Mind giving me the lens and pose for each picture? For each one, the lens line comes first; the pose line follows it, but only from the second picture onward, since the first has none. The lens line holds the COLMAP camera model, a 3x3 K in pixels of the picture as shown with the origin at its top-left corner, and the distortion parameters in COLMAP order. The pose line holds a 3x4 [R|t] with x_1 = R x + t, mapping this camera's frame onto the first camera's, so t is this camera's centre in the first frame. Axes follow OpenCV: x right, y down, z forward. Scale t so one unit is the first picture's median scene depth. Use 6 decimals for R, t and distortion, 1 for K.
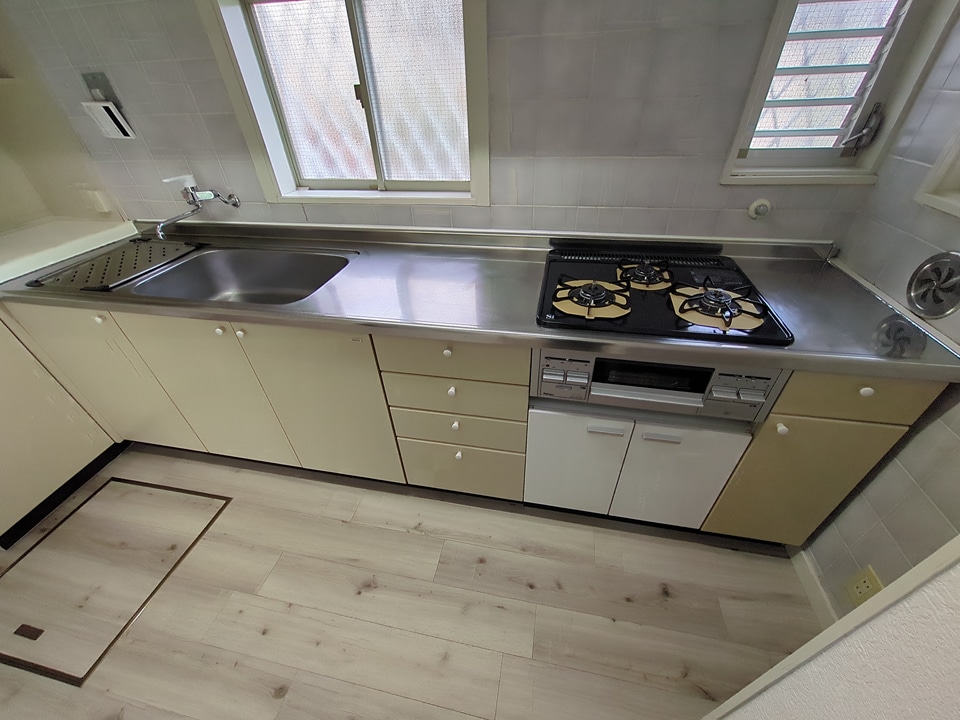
lens RADIAL K [[377.8, 0, 484.3], [0, 377.8, 360.4], [0, 0, 1]] dist [0.002214, -0.000612]
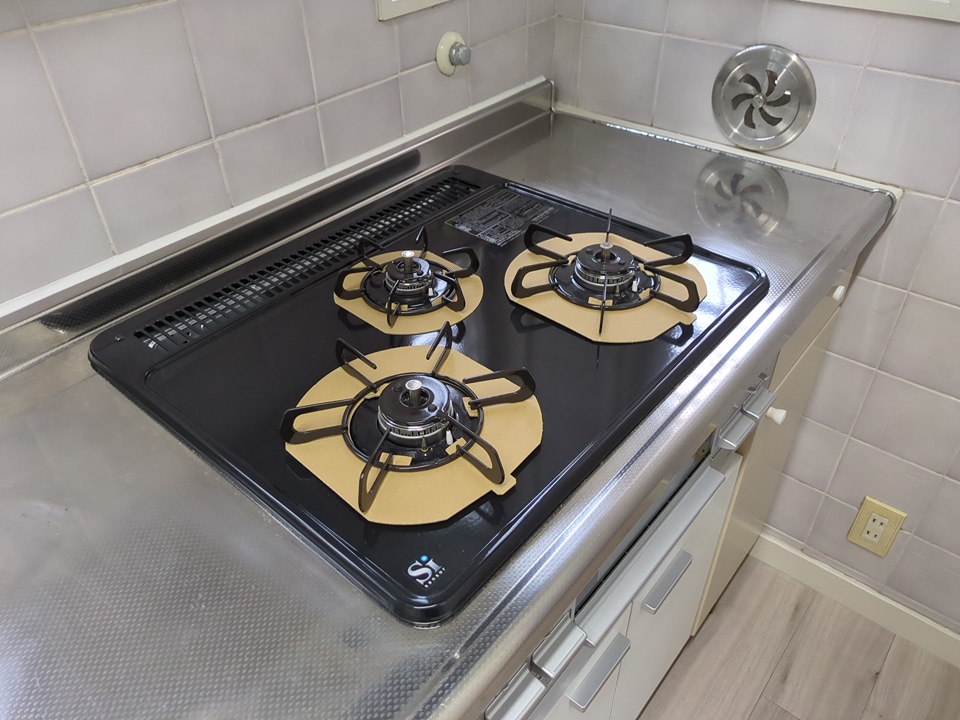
lens RADIAL K [[720.1, 0, 481.7], [0, 720.1, 358.5], [0, 0, 1]] dist [0.034062, -0.018503]
pose [[0.480990, -0.524230, 0.702732, -0.082331], [0.526010, 0.813804, 0.247057, -0.286917], [-0.701400, 0.250812, 0.667182, 0.457052]]
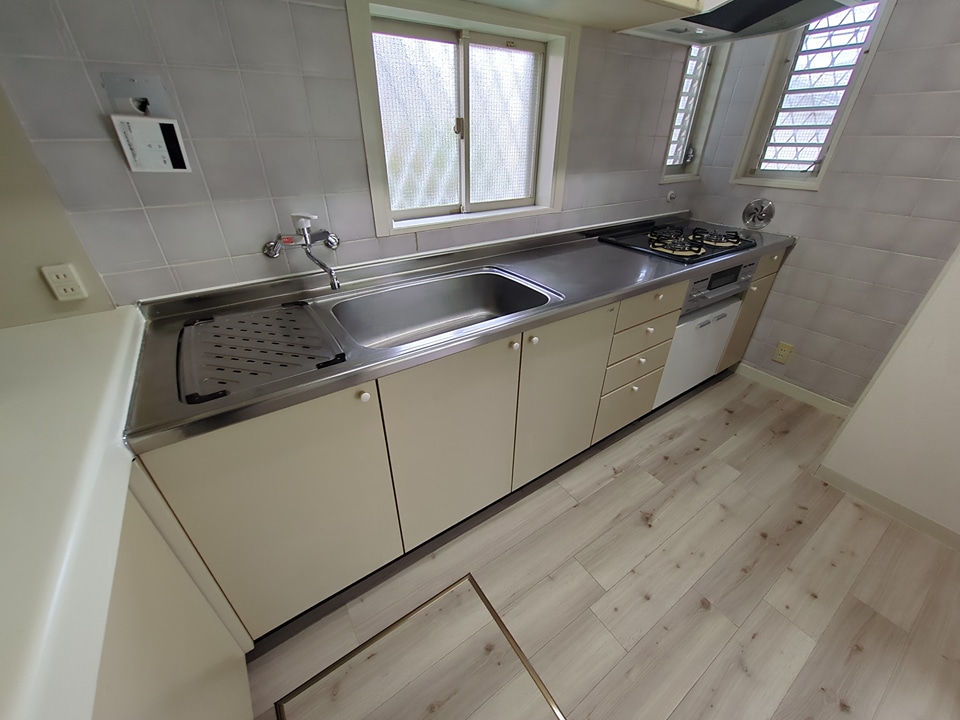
lens RADIAL K [[377.8, 0, 483.6], [0, 377.8, 358.0], [0, 0, 1]] dist [0.002214, -0.000612]
pose [[0.699674, -0.333609, 0.631792, -1.293718], [0.403185, 0.914397, 0.036330, -0.112412], [-0.589829, 0.229310, 0.774286, 0.286876]]
